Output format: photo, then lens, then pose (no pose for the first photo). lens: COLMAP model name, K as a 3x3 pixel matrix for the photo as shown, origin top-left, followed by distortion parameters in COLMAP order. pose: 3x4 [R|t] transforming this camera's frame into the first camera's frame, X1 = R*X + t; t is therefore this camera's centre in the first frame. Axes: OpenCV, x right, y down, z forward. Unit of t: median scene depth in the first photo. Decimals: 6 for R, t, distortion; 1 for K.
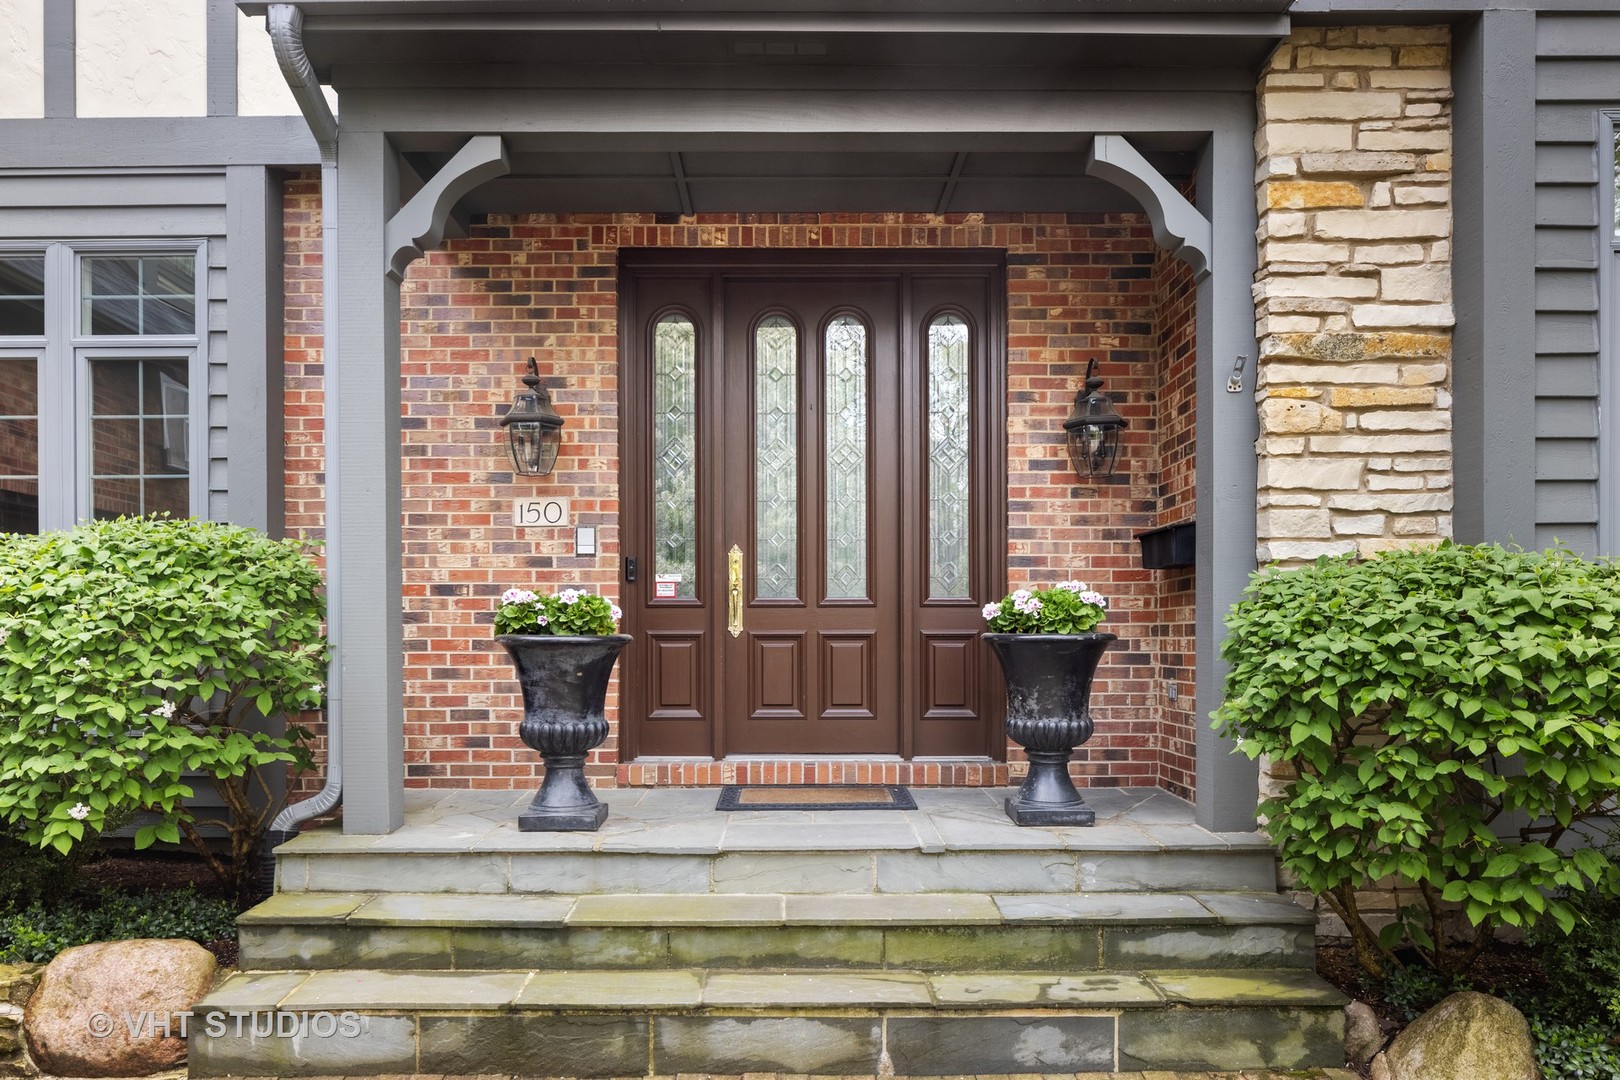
lens RADIAL K [[1113.8, 0, 807.2], [0, 1113.8, 666.6], [0, 0, 1]] dist [-0.033946, 0.000698]
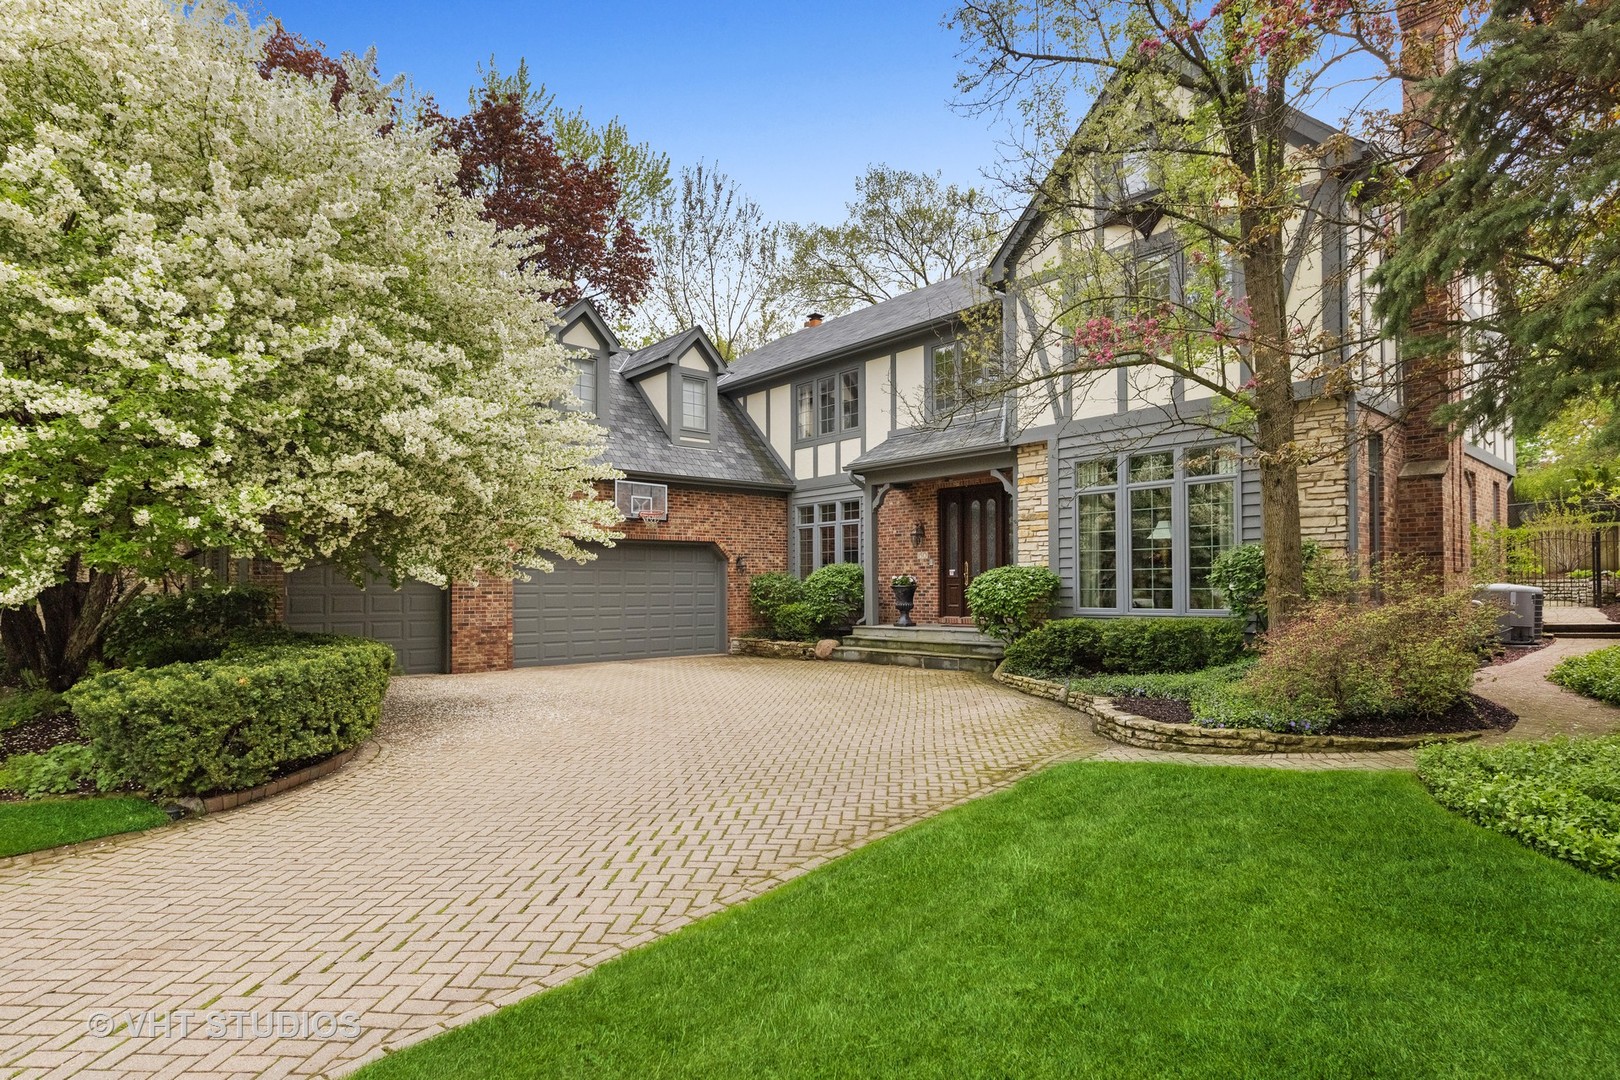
lens RADIAL K [[854.0, 0, 810.0], [0, 854.0, 511.1], [0, 0, 1]] dist [-0.000768, -0.000126]
pose [[0.664691, -0.068121, -0.744007, 2.218112], [-0.010477, 0.994887, -0.100451, 0.027423], [0.747045, 0.074564, 0.660578, -1.708495]]
